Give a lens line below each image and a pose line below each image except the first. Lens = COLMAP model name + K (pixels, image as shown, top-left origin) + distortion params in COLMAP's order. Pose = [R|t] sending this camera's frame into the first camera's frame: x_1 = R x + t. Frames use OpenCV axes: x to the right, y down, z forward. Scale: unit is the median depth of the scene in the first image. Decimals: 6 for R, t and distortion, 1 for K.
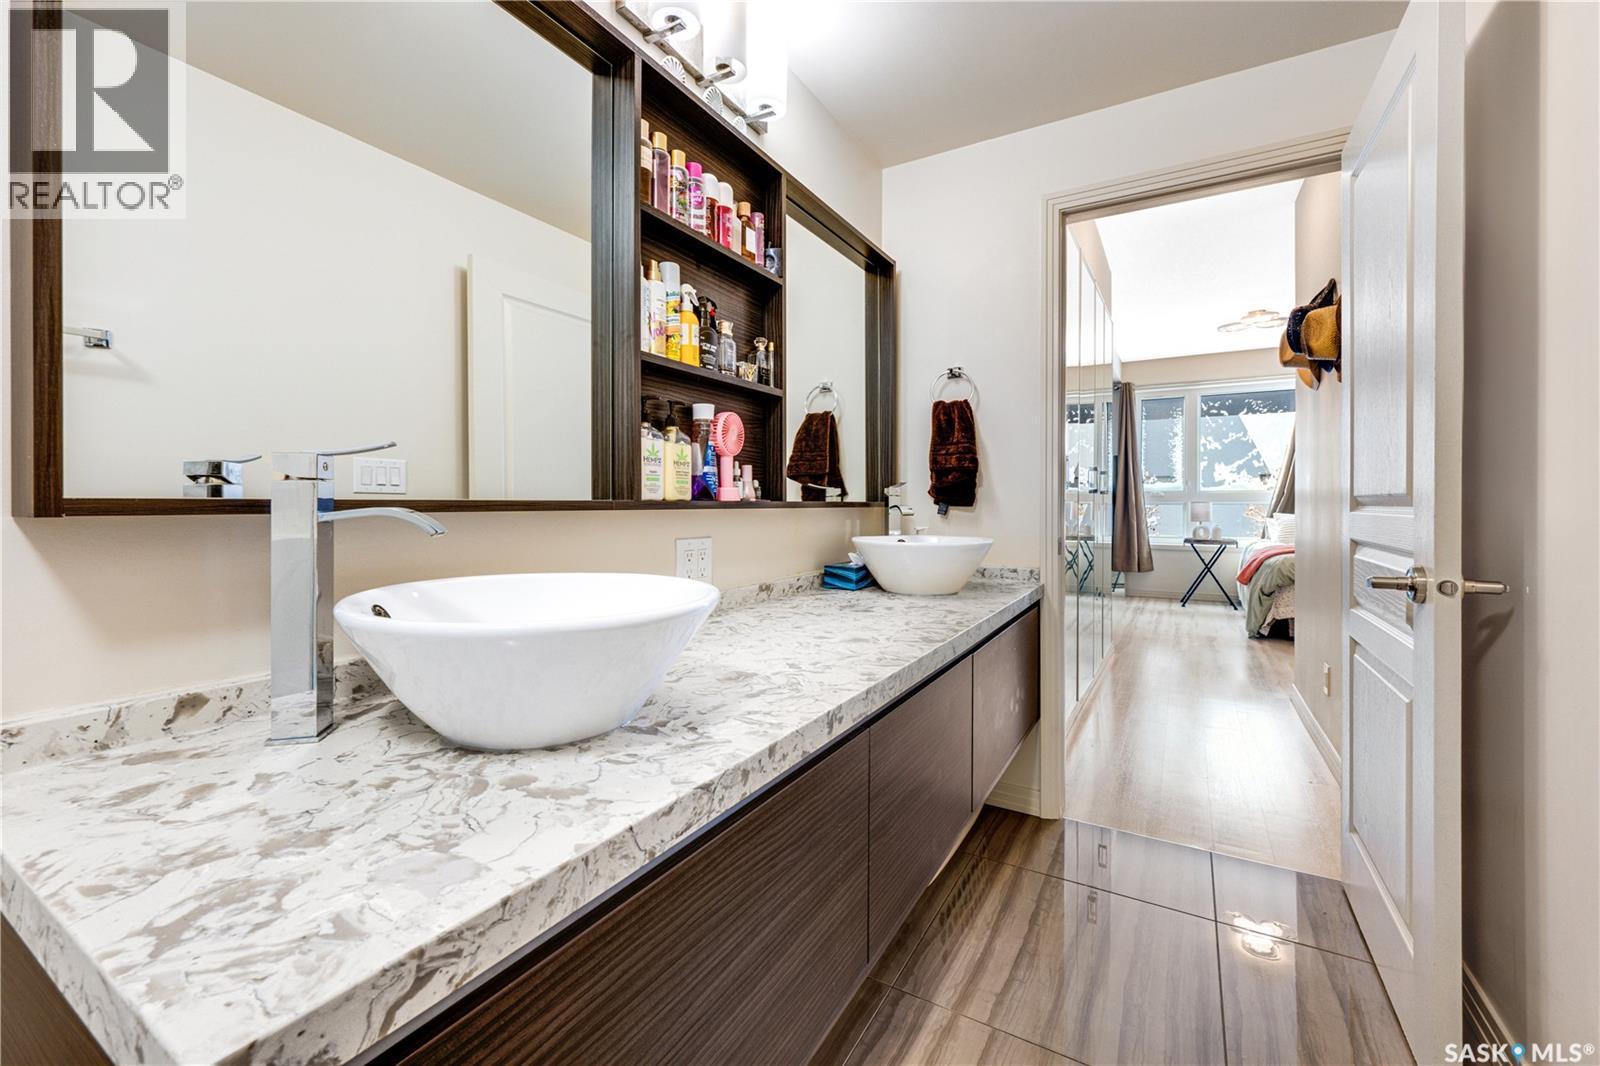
lens RADIAL K [[636.8, 0, 822.5], [0, 636.8, 506.2], [0, 0, 1]] dist [0.001474, 0.000102]
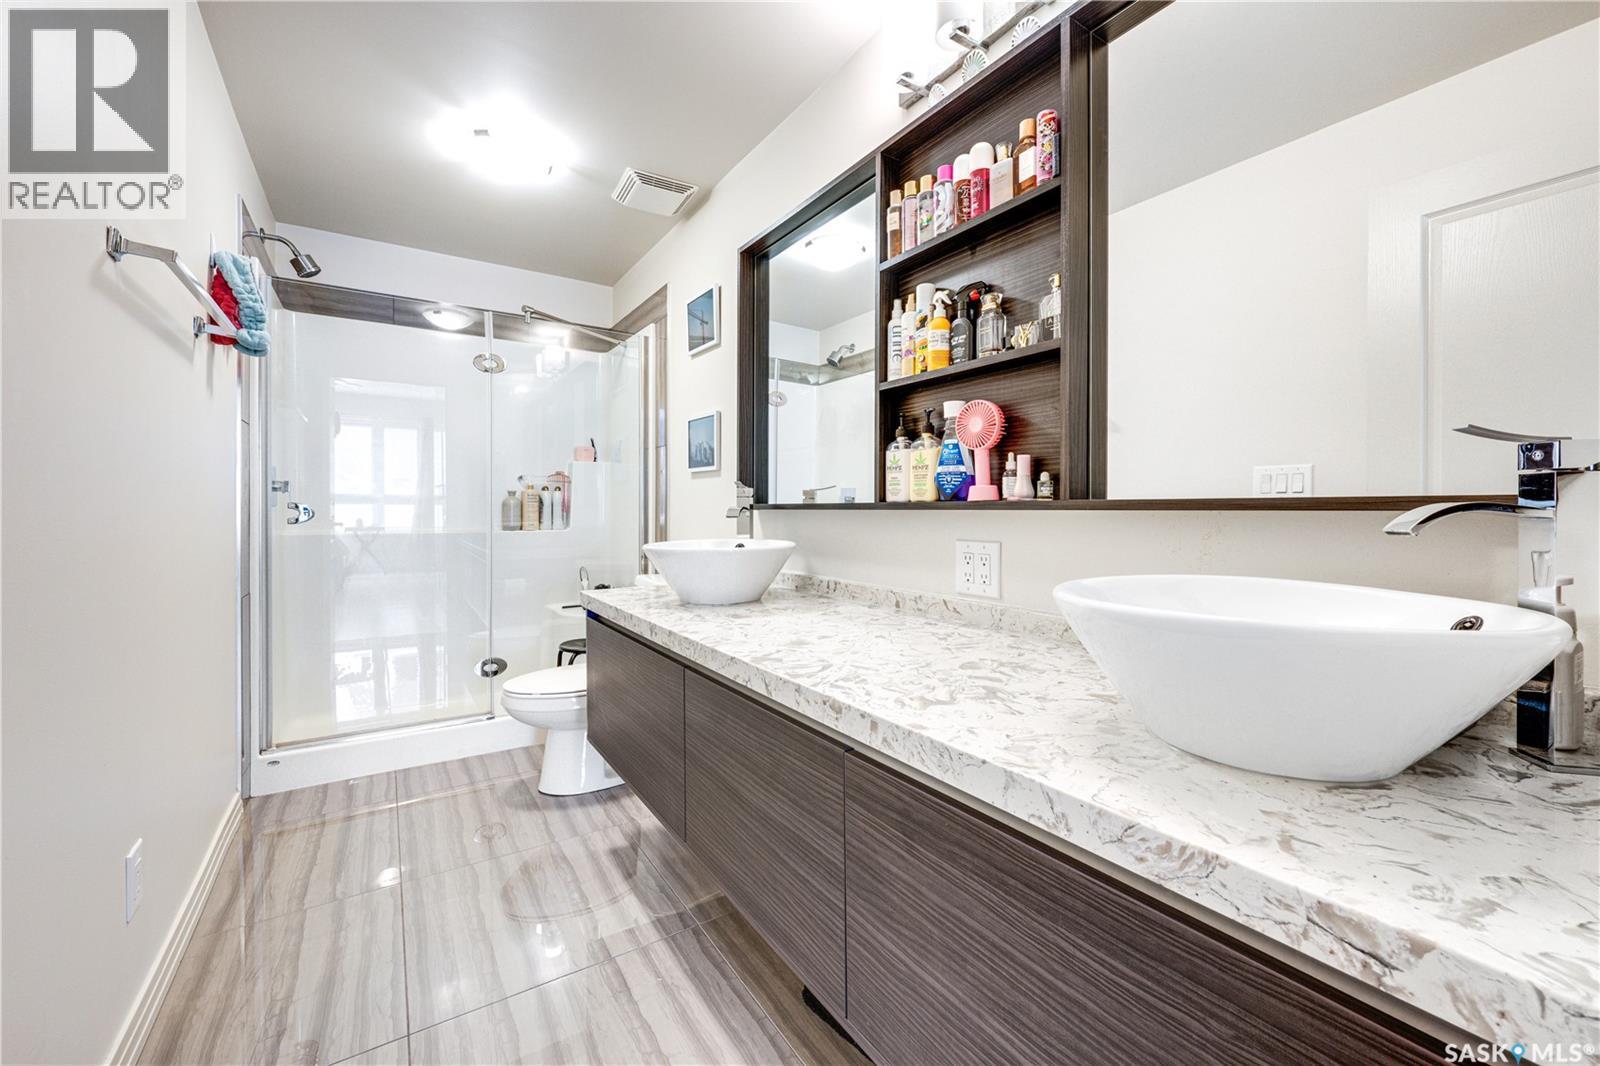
lens RADIAL K [[636.8, 0, 798.2], [0, 636.8, 504.8], [0, 0, 1]] dist [0.001474, 0.000102]
pose [[-0.454440, -0.000367, -0.890777, 0.785284], [-0.000528, 1.000000, -0.000142, -0.003279], [0.890777, 0.000406, -0.454440, 1.232693]]
